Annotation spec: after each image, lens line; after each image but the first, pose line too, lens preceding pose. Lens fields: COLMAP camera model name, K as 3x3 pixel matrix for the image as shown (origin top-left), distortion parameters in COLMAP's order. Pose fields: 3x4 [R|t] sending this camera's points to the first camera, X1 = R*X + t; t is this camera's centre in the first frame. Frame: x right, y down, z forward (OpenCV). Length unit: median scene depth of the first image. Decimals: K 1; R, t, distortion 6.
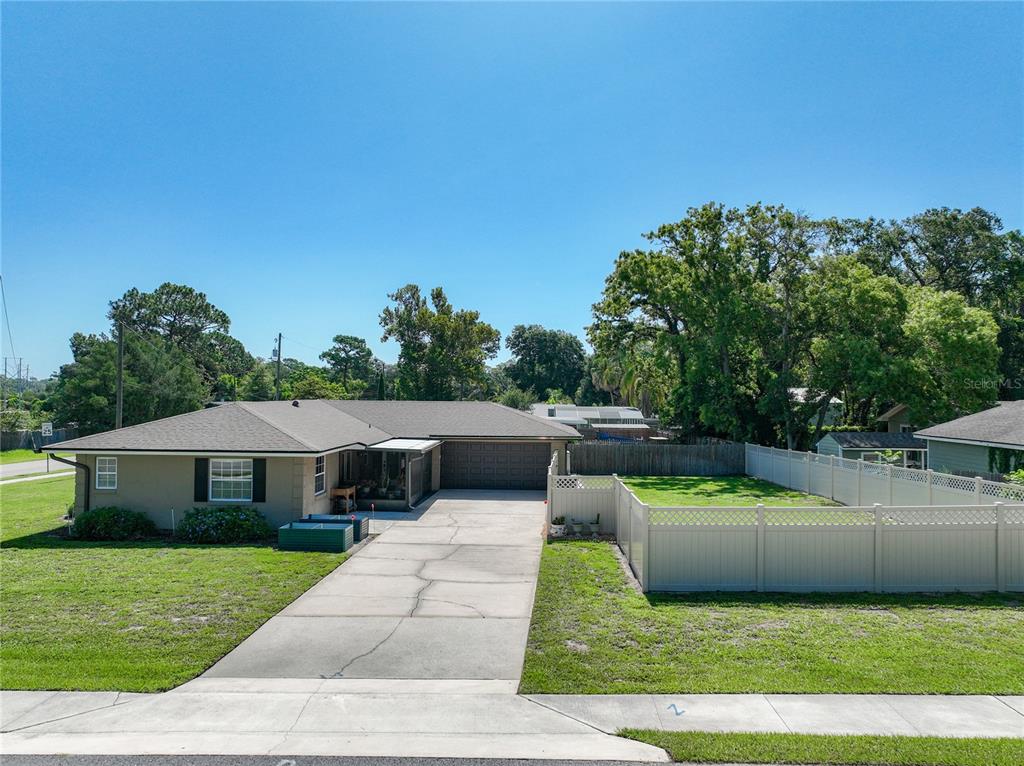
lens RADIAL K [[727.1, 0, 517.1], [0, 727.1, 379.4], [0, 0, 1]] dist [0.005854, 0.005266]
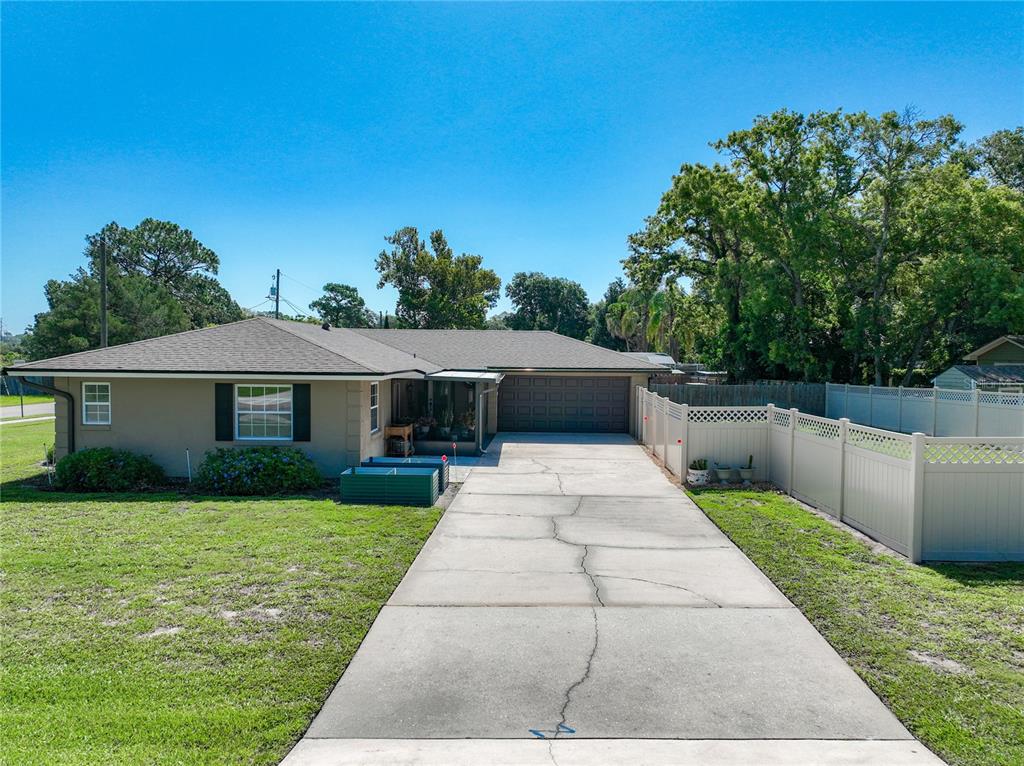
lens RADIAL K [[727.1, 0, 517.1], [0, 727.1, 379.4], [0, 0, 1]] dist [0.005854, 0.005266]
pose [[0.999751, 0.000368, 0.022304, -0.081595], [-0.001691, 0.998238, 0.059318, 0.032605], [-0.022243, -0.059341, 0.997990, 0.134490]]
